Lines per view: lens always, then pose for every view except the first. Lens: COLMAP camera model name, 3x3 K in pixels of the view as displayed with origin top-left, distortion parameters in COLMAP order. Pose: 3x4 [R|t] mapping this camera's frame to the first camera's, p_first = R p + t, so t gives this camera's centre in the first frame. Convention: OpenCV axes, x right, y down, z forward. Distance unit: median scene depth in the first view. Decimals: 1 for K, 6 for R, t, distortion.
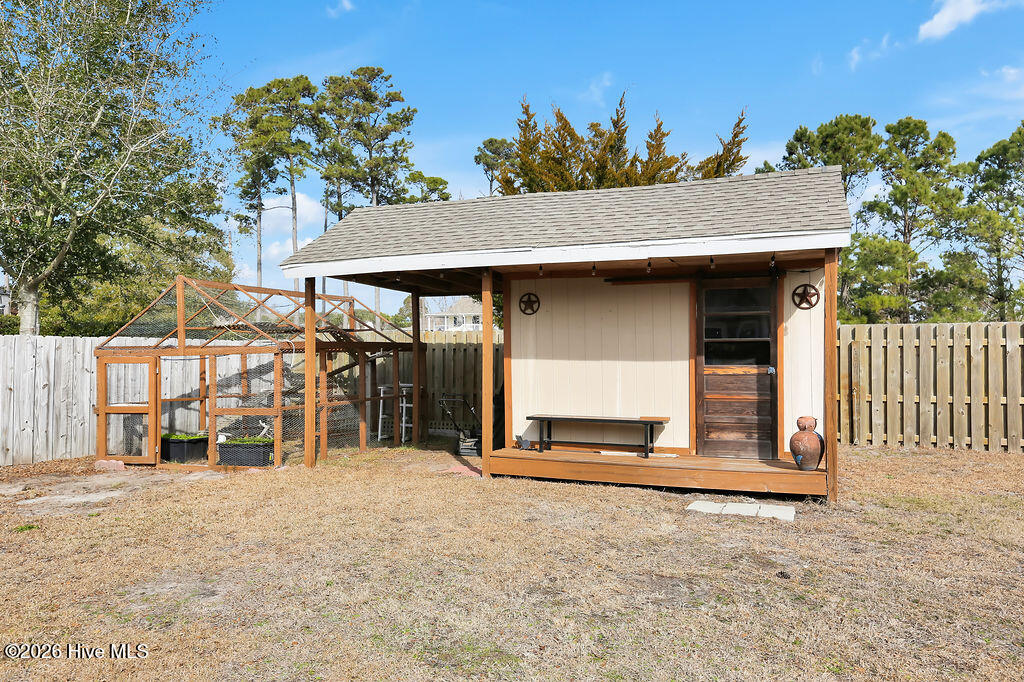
lens RADIAL K [[777.0, 0, 513.5], [0, 777.0, 361.6], [0, 0, 1]] dist [0.069608, -0.000149]
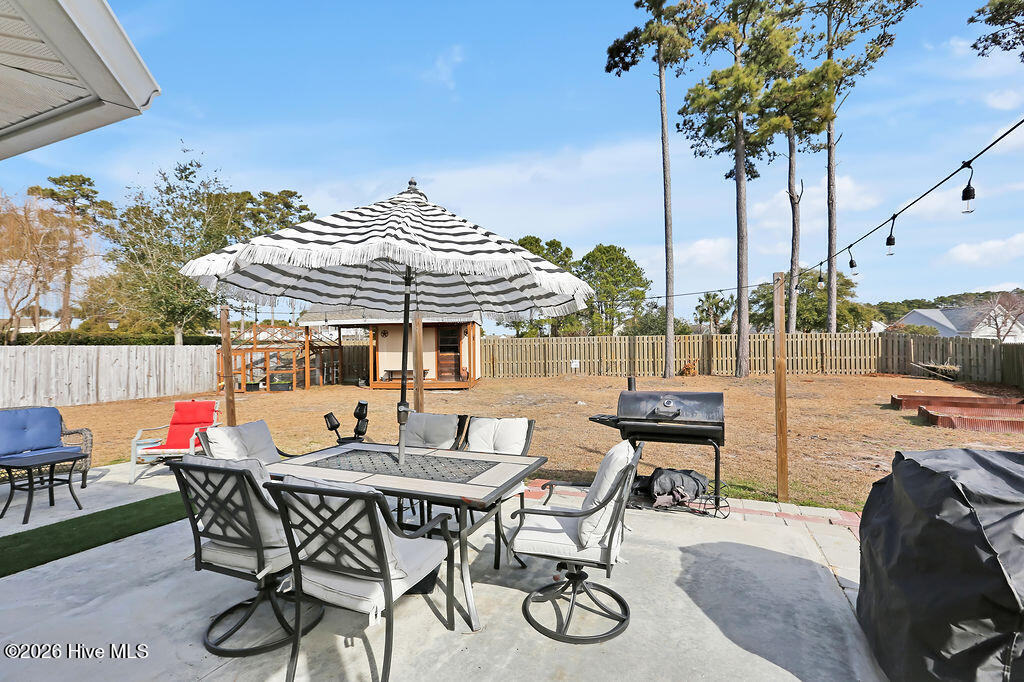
lens RADIAL K [[463.0, 0, 509.6], [0, 463.0, 340.4], [0, 0, 1]] dist [0.001860, 0.003710]
pose [[0.957123, -0.009364, 0.289529, -0.025240], [0.014013, 0.999804, -0.013986, -0.010765], [-0.289342, 0.017444, 0.957067, -0.615541]]
